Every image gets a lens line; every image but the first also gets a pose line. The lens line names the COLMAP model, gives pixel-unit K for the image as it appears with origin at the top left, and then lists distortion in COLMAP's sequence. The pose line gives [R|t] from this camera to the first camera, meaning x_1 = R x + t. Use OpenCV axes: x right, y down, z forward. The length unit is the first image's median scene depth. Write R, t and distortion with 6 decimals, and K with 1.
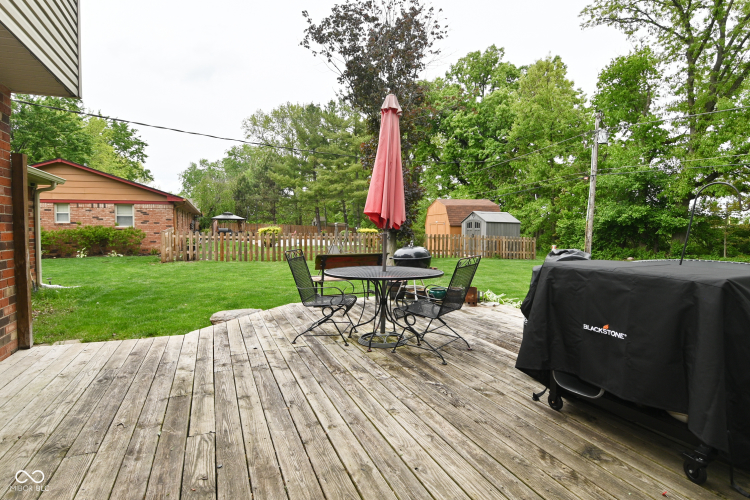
lens RADIAL K [[407.3, 0, 374.0], [0, 407.3, 250.8], [0, 0, 1]] dist [-0.006009, -0.003274]
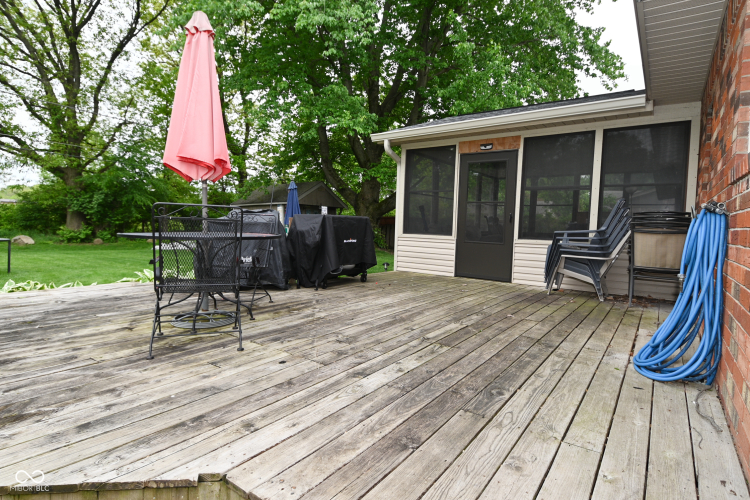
lens RADIAL K [[407.3, 0, 370.1], [0, 407.3, 248.8], [0, 0, 1]] dist [-0.006009, -0.003274]
pose [[-0.529631, -0.063187, 0.845872, -1.170960], [0.025898, 0.995552, 0.090584, 0.015251], [-0.847833, 0.069882, -0.525639, 1.594338]]
